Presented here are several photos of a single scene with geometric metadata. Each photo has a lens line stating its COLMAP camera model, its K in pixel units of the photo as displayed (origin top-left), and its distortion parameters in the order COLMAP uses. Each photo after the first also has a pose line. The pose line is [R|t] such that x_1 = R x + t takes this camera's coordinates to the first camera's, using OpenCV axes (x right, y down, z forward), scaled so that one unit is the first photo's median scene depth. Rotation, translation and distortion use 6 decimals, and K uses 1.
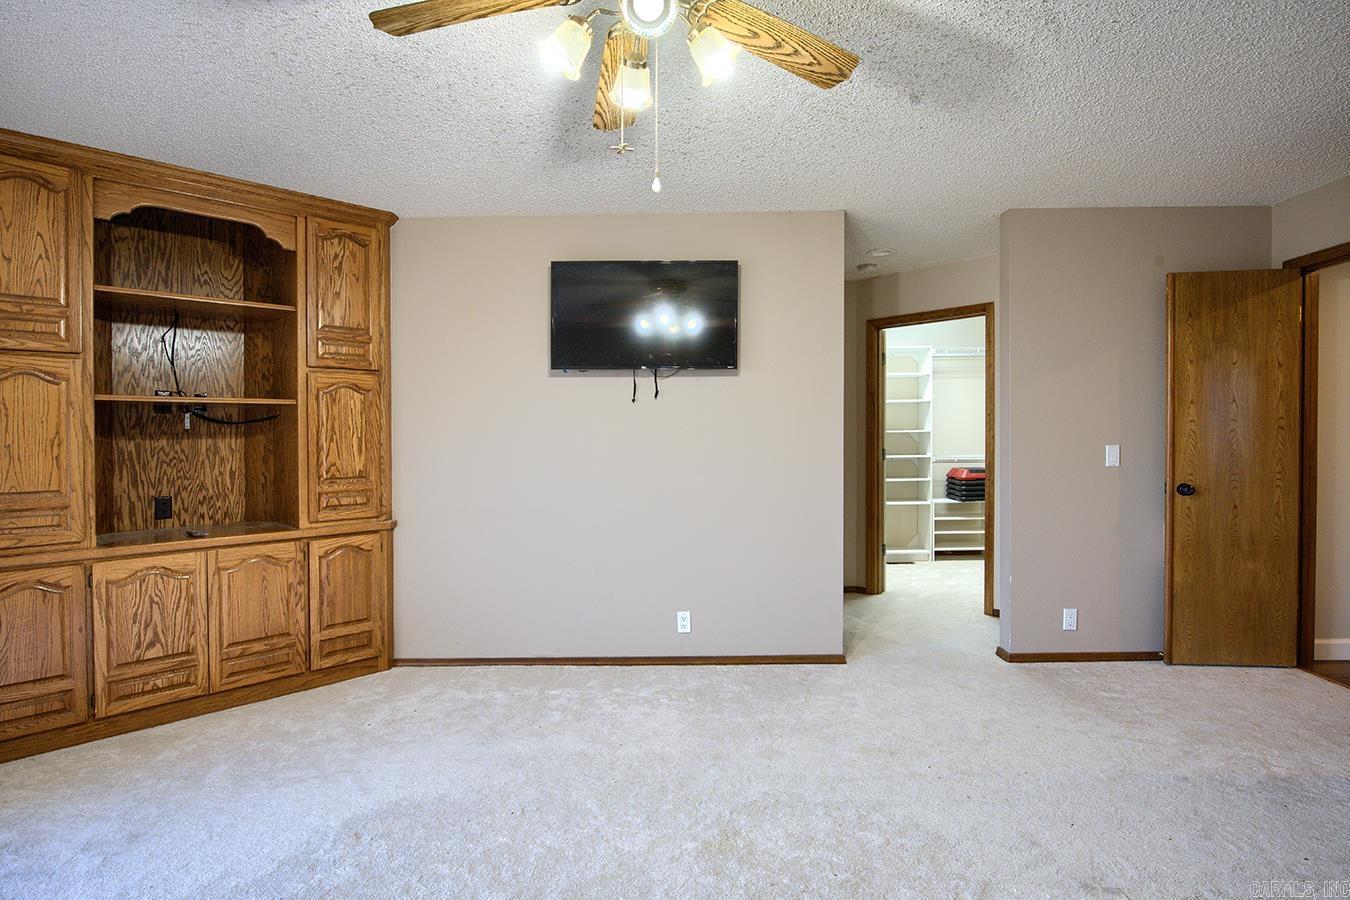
lens RADIAL K [[683.1, 0, 673.5], [0, 683.1, 433.6], [0, 0, 1]] dist [-0.011504, -0.000881]
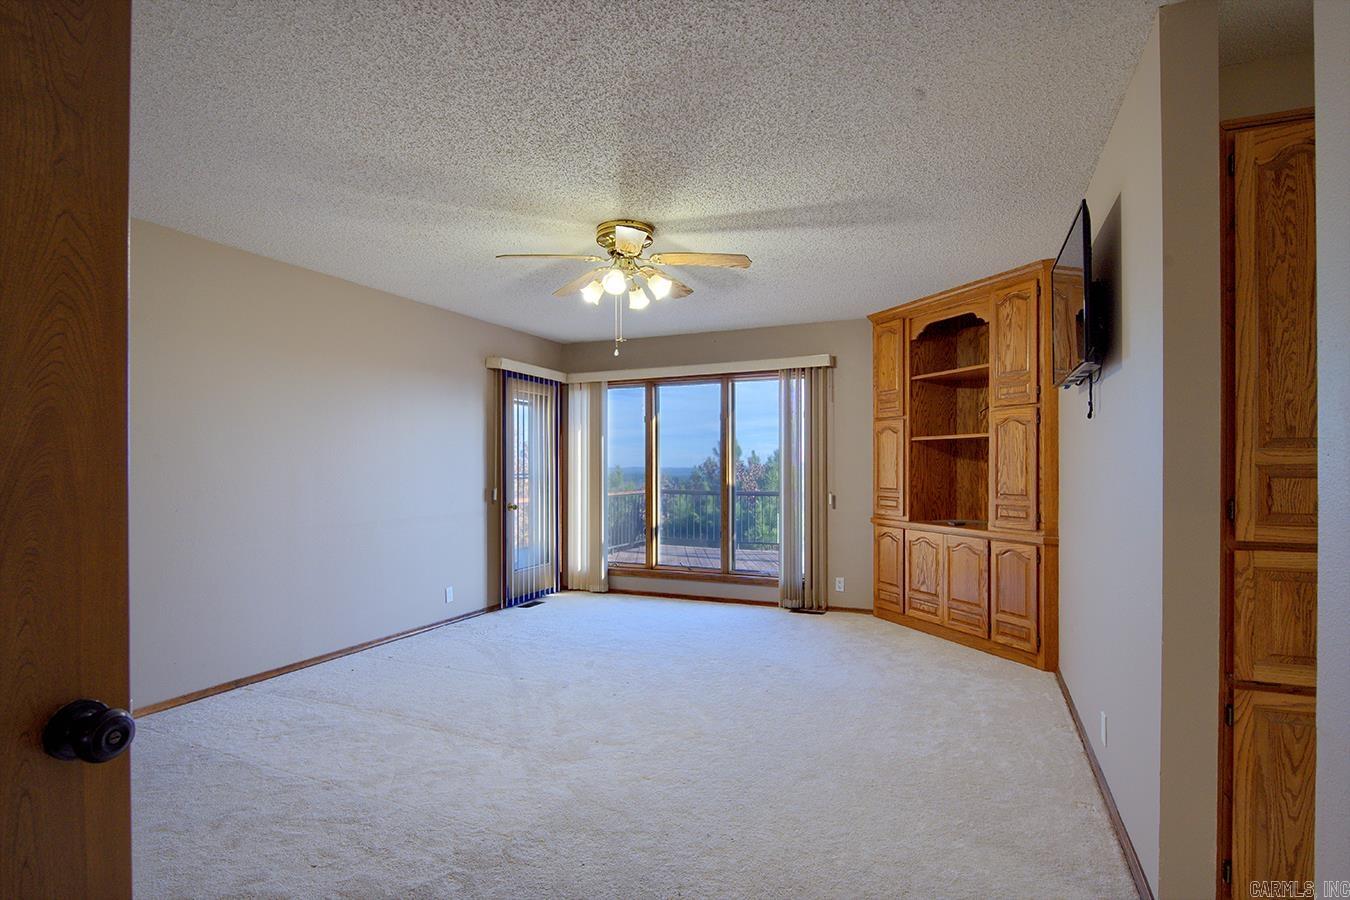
lens RADIAL K [[700.0, 0, 675.0], [0, 700.0, 450.0], [0, 0, 1]] dist [-0.005425, -0.001712]
pose [[-0.389673, -0.011023, -0.920887, 0.941337], [0.004962, 0.999889, -0.014068, -0.000756], [0.920940, -0.010051, -0.389575, 0.963318]]
